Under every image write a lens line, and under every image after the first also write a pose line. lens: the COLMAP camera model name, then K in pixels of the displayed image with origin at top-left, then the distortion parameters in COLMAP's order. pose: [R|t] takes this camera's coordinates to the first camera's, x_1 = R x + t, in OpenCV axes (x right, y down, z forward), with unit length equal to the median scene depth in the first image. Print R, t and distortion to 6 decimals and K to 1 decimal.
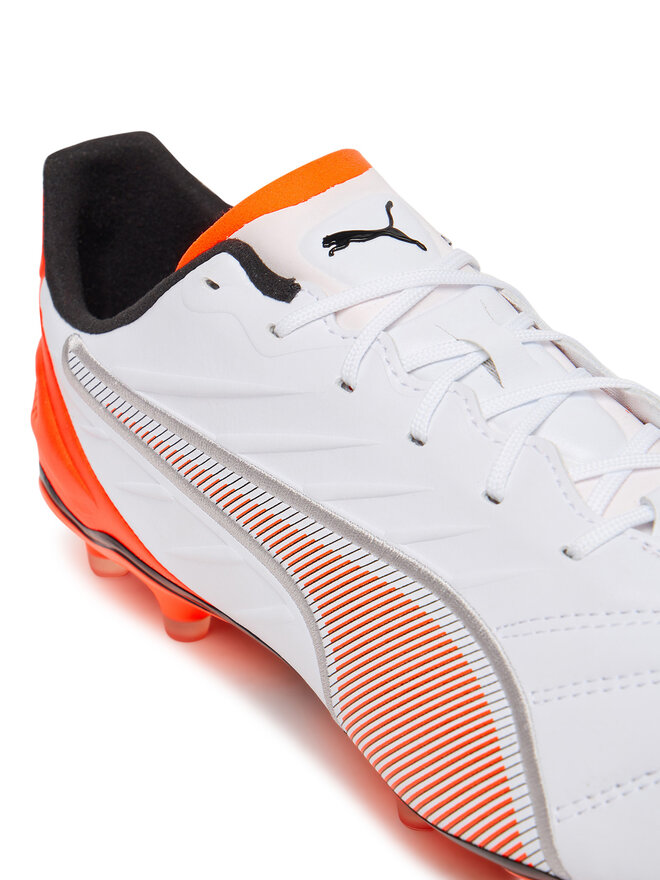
lens RADIAL K [[1583.8, 0, 330.8], [0, 1583.8, 438.4], [0, 0, 1]] dist [0.018005, 0.000000]
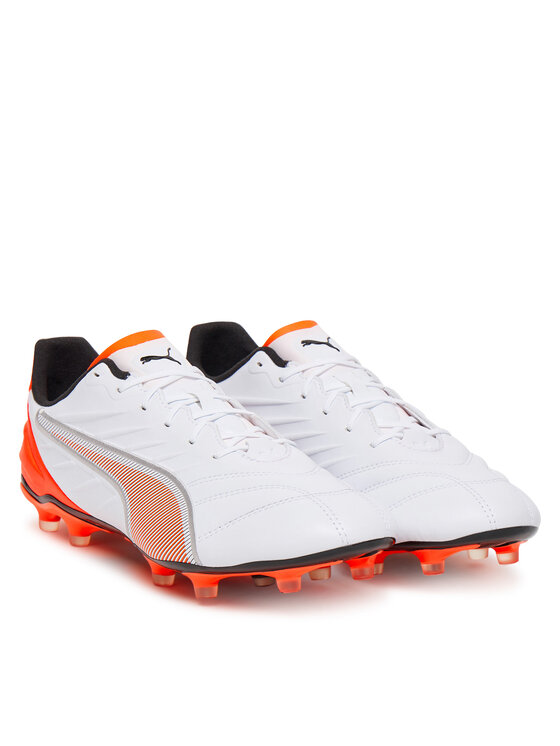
lens RADIAL K [[2196.9, 0, 279.8], [0, 2196.9, 373.0], [0, 0, 1]] dist [-0.129312, 0.000000]
pose [[0.996957, 0.033809, -0.070246, 0.464797], [-0.054462, 0.946773, -0.317261, 1.000922], [0.055781, 0.320122, 0.945733, -2.310907]]
